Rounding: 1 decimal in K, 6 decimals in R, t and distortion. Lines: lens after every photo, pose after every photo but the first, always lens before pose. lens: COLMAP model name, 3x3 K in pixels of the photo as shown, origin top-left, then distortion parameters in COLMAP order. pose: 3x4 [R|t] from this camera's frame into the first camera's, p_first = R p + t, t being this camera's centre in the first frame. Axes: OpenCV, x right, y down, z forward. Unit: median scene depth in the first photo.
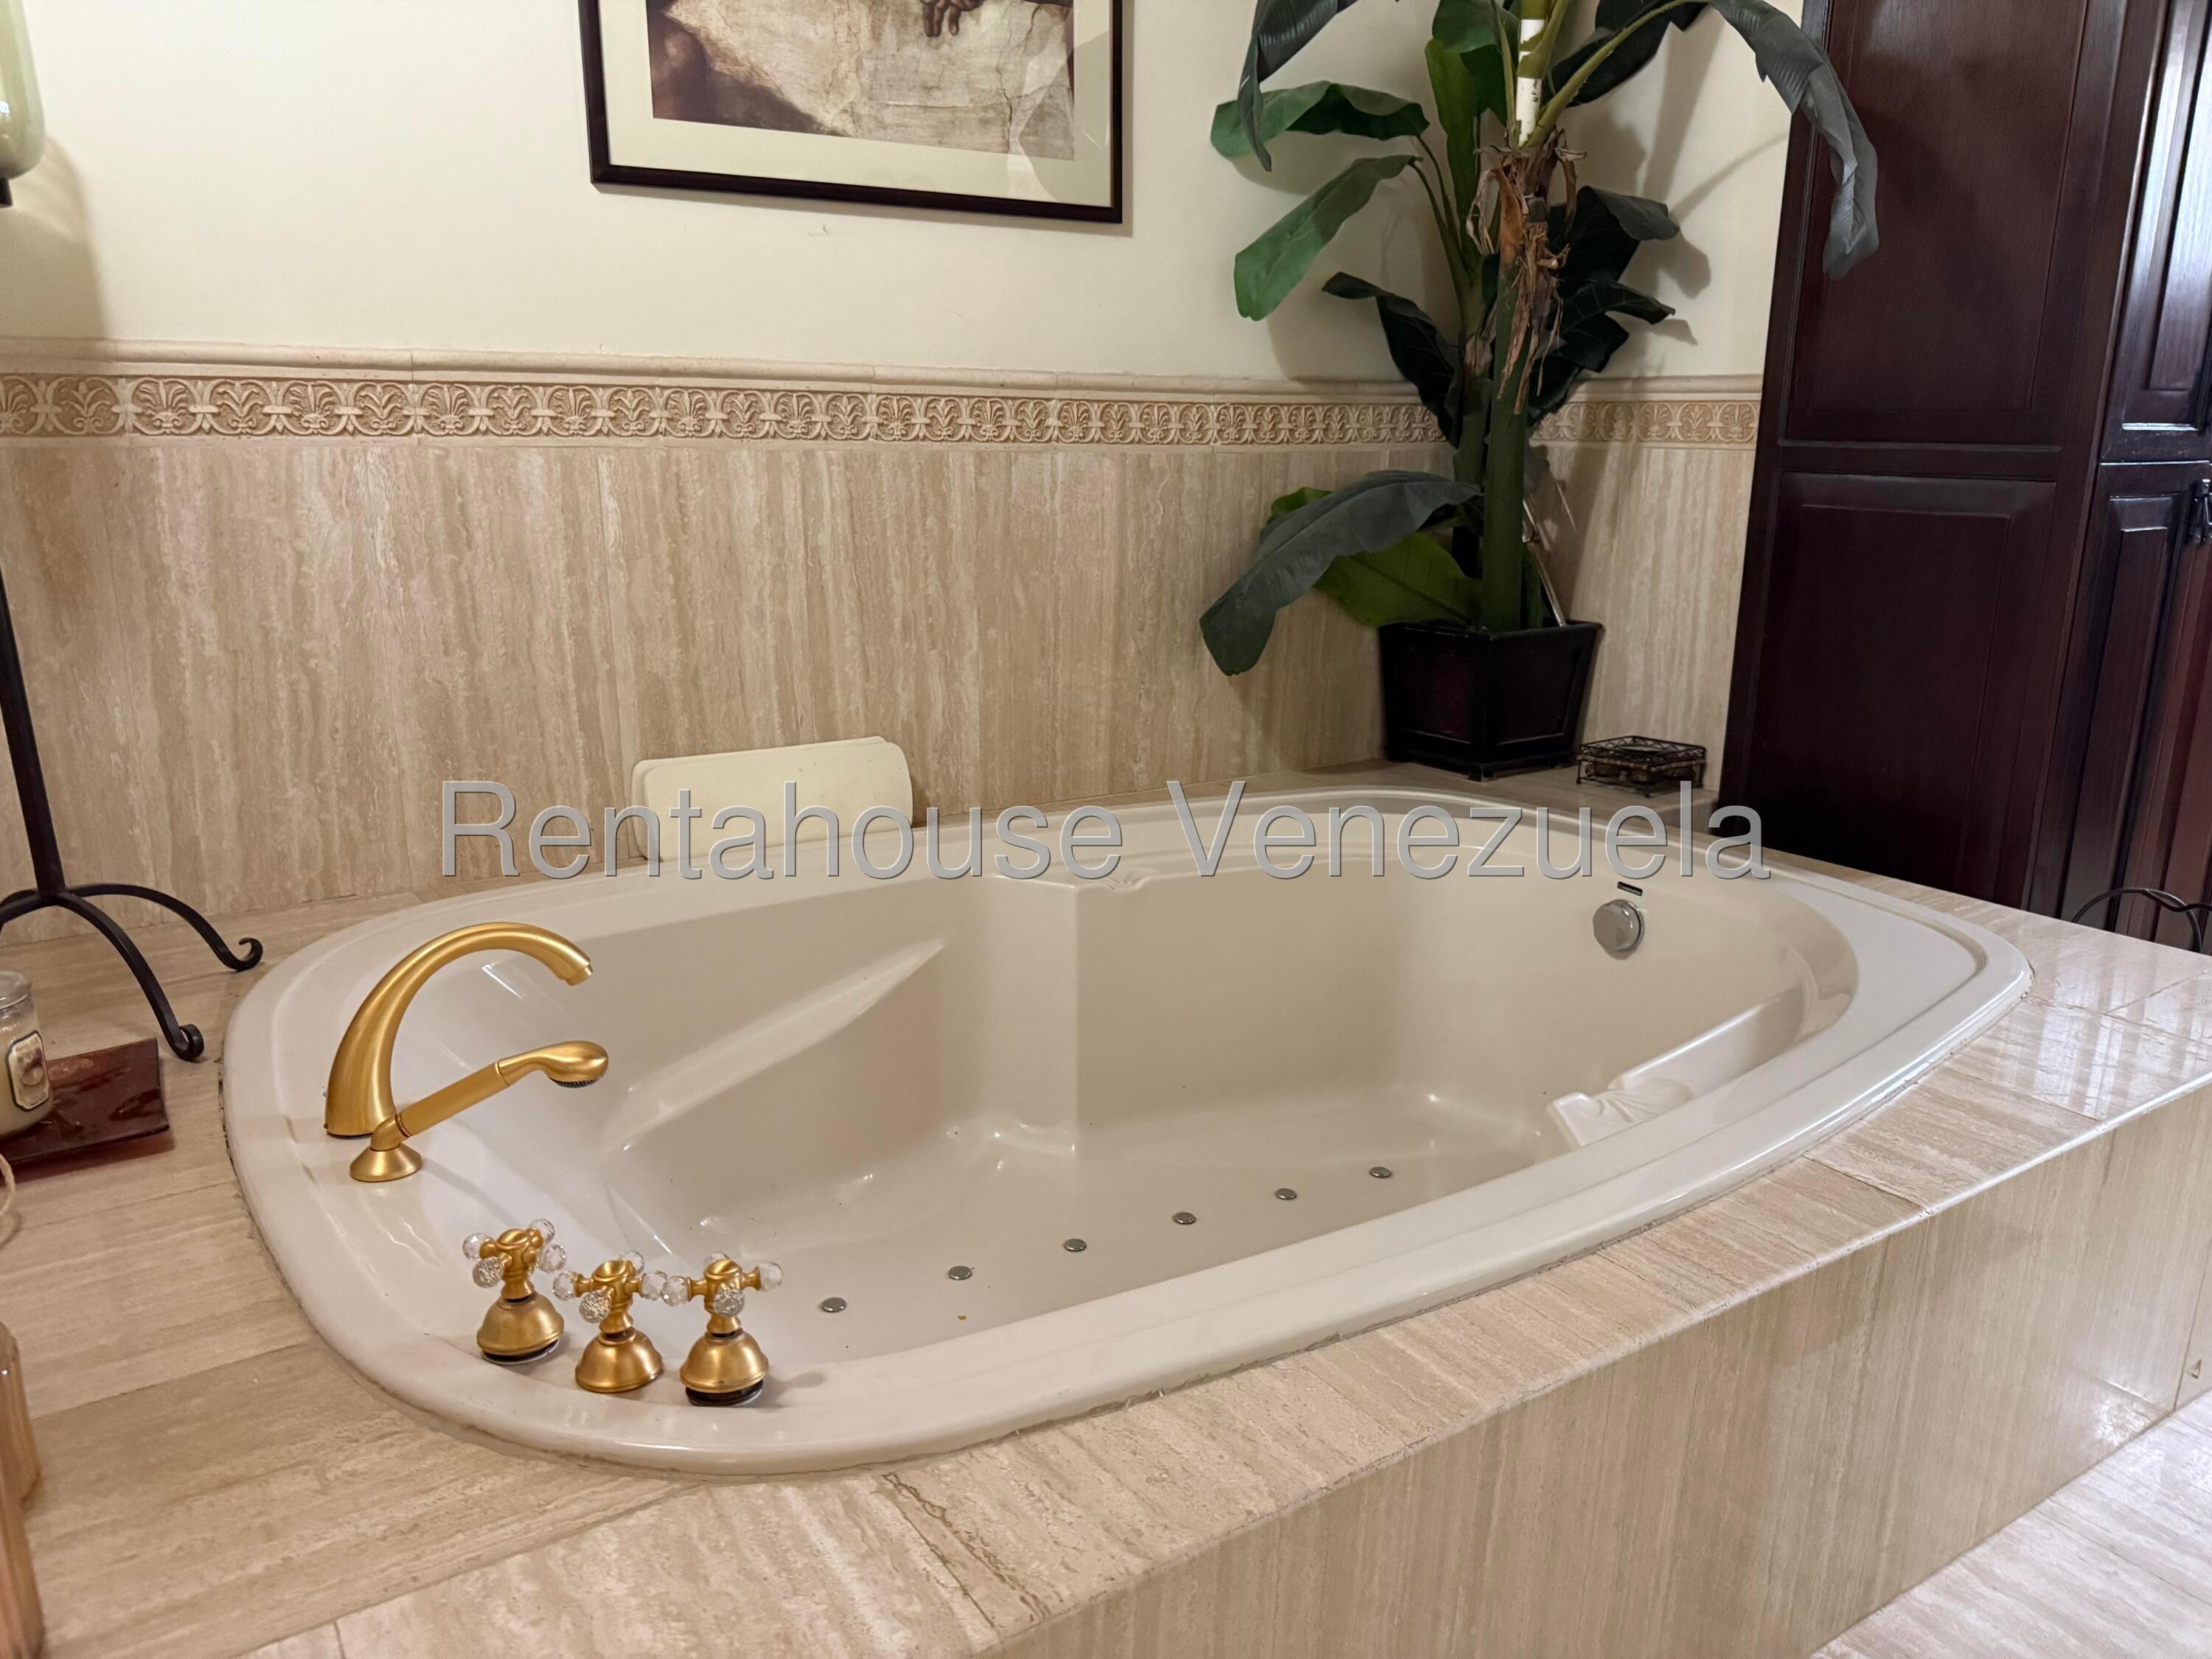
lens RADIAL K [[1600.5, 0, 1054.4], [0, 1600.5, 837.5], [0, 0, 1]] dist [0.066076, -0.094608]
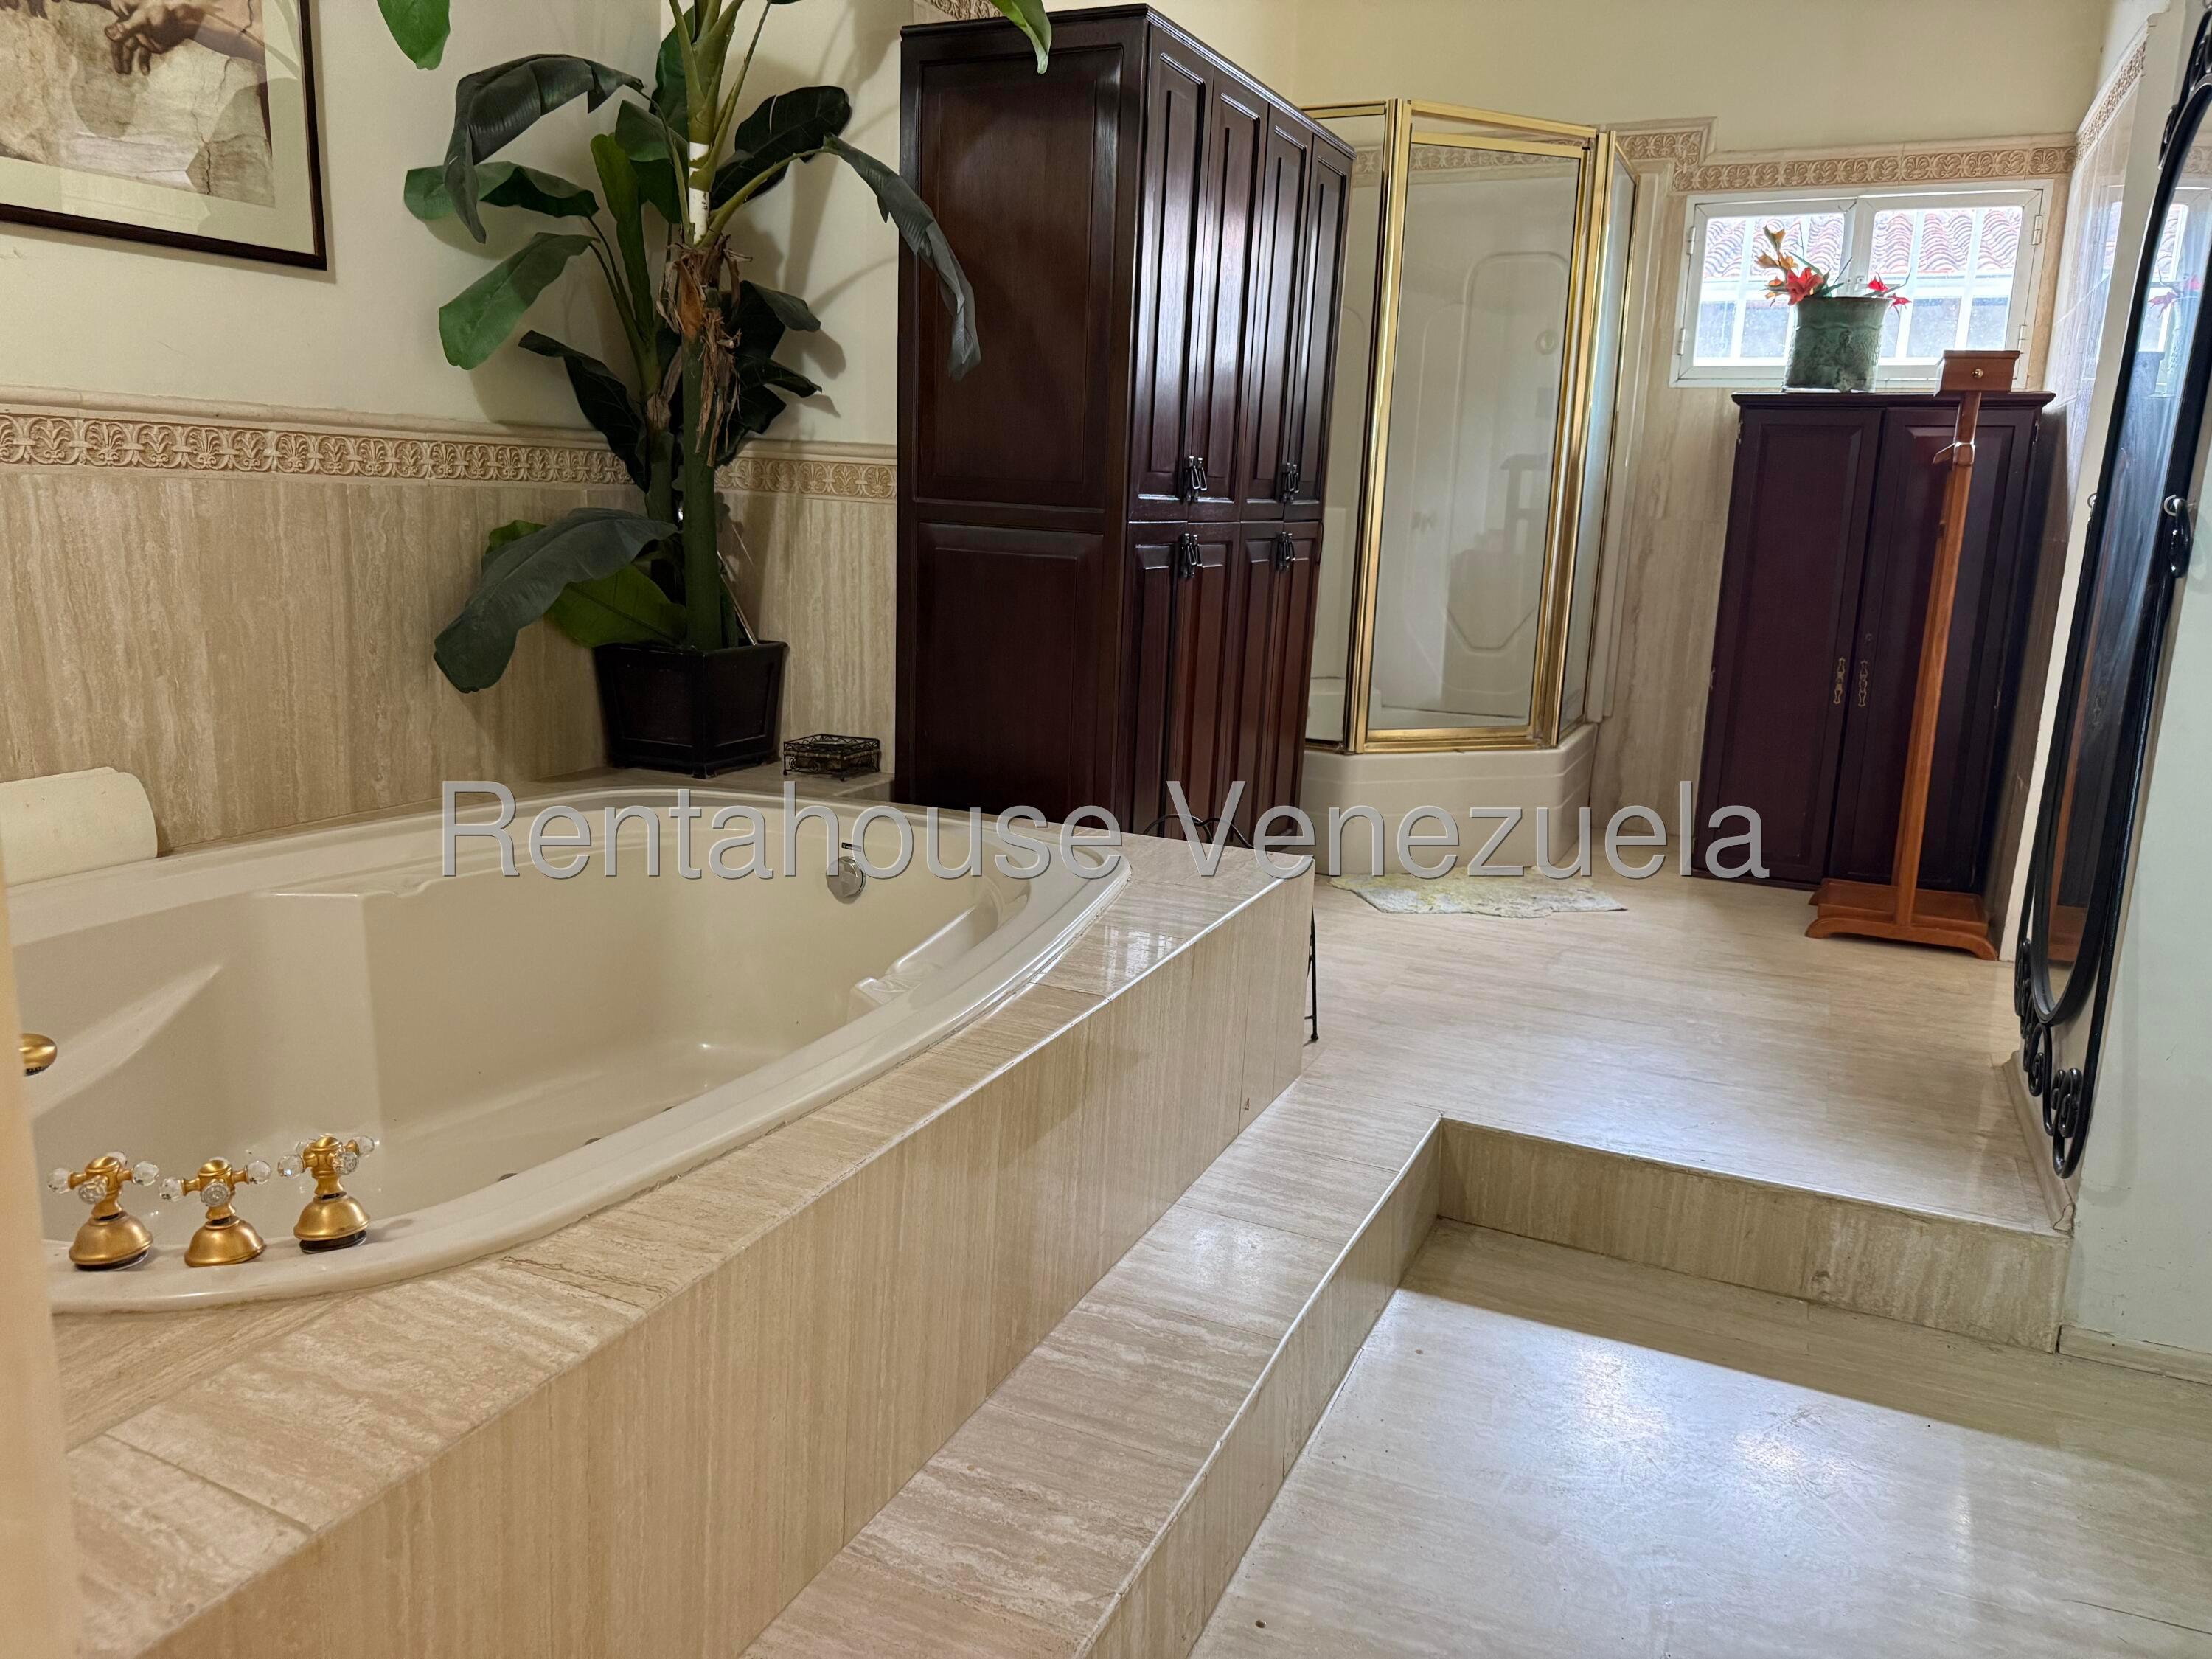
lens RADIAL K [[1563.9, 0, 1118.3], [0, 1563.9, 825.2], [0, 0, 1]] dist [0.131781, -0.233744]
pose [[0.834430, -0.082315, 0.544932, -0.120631], [0.096950, 0.995287, 0.001890, 0.028430], [-0.542519, 0.051254, 0.838478, -0.129994]]
